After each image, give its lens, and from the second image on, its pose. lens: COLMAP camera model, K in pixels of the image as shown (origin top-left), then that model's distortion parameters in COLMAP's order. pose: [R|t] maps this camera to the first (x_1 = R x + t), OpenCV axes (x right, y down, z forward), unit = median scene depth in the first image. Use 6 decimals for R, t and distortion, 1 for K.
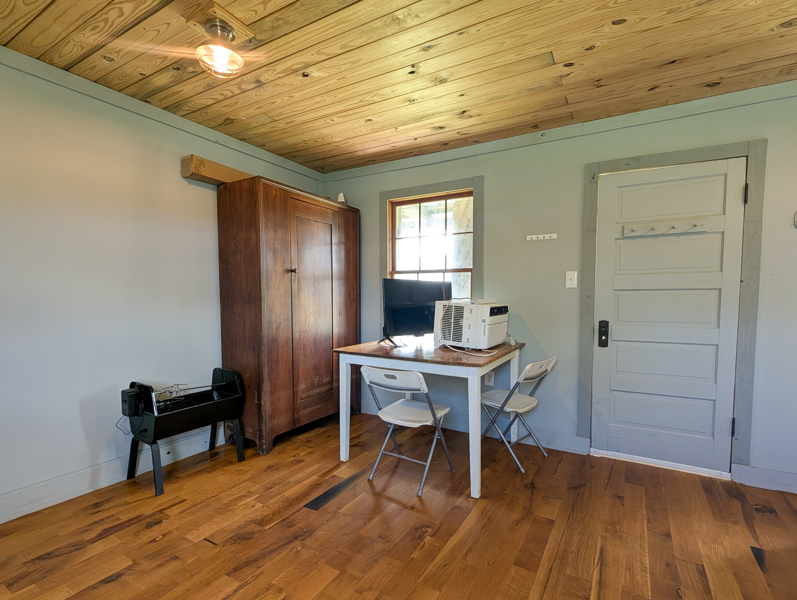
lens RADIAL K [[392.4, 0, 397.6], [0, 392.4, 316.0], [0, 0, 1]] dist [-0.002127, -0.000420]
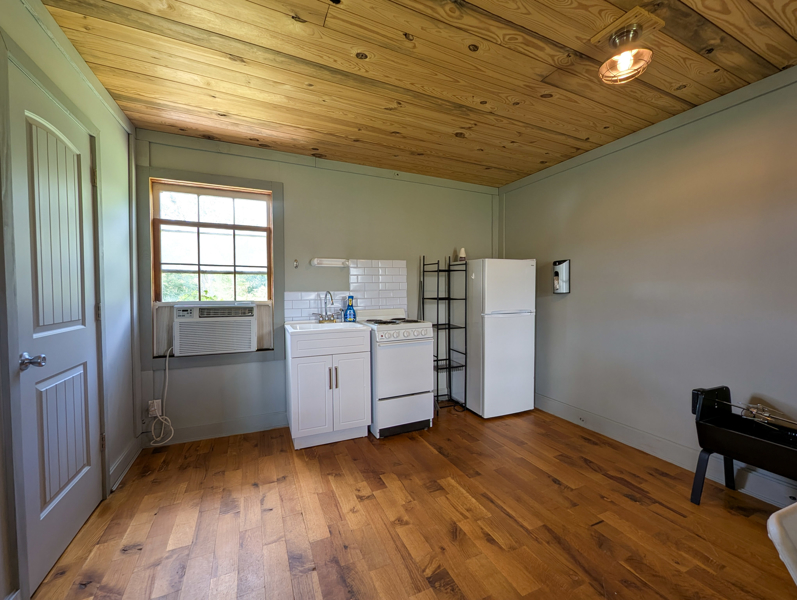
lens RADIAL K [[322.7, 0, 398.5], [0, 322.7, 300.0], [0, 0, 1]] dist [0.000516, 0.000020]
pose [[-0.568454, 0.018999, -0.822496, 0.506365], [-0.043876, 0.997610, 0.053368, -0.060980], [0.821544, 0.066425, -0.566262, 0.908850]]
